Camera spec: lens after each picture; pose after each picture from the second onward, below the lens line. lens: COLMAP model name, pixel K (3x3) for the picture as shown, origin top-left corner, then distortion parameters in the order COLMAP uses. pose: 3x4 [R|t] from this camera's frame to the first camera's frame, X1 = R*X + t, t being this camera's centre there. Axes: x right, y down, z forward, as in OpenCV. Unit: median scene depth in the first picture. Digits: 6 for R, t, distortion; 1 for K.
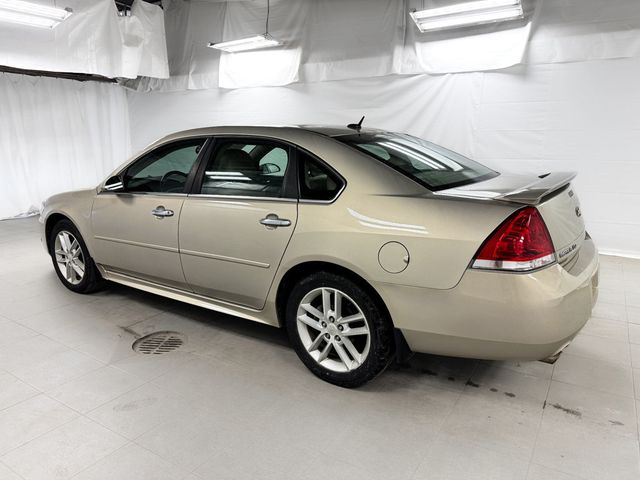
lens RADIAL K [[451.6, 0, 320.0], [0, 451.6, 240.0], [0, 0, 1]] dist [0.027293, -0.037301]
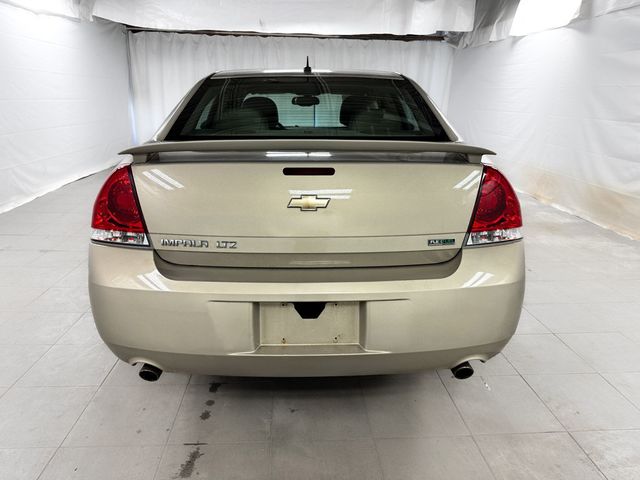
lens RADIAL K [[451.6, 0, 320.0], [0, 451.6, 240.0], [0, 0, 1]] dist [0.027293, -0.037301]
pose [[0.588364, 0.254260, -0.767580, 0.374505], [-0.196168, 0.965800, 0.169553, -0.042463], [0.784440, 0.050816, 0.618120, 0.233688]]
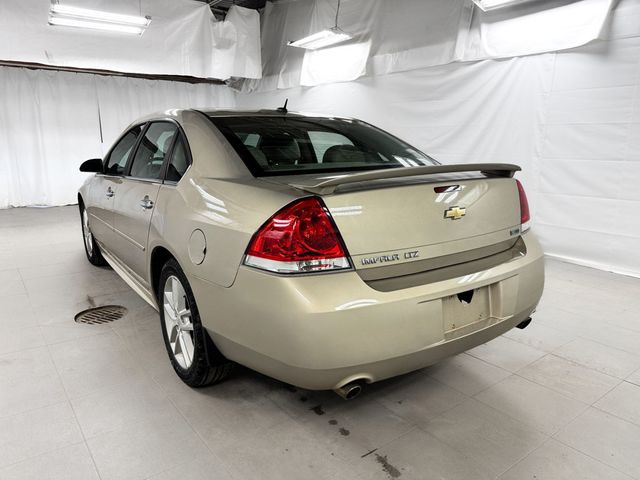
lens RADIAL K [[451.6, 0, 320.0], [0, 451.6, 240.0], [0, 0, 1]] dist [0.027293, -0.037301]
pose [[0.936971, 0.084960, -0.338921, 0.221591], [-0.087901, 0.996107, 0.006695, -0.000752], [0.338170, 0.023518, 0.940791, 0.075979]]
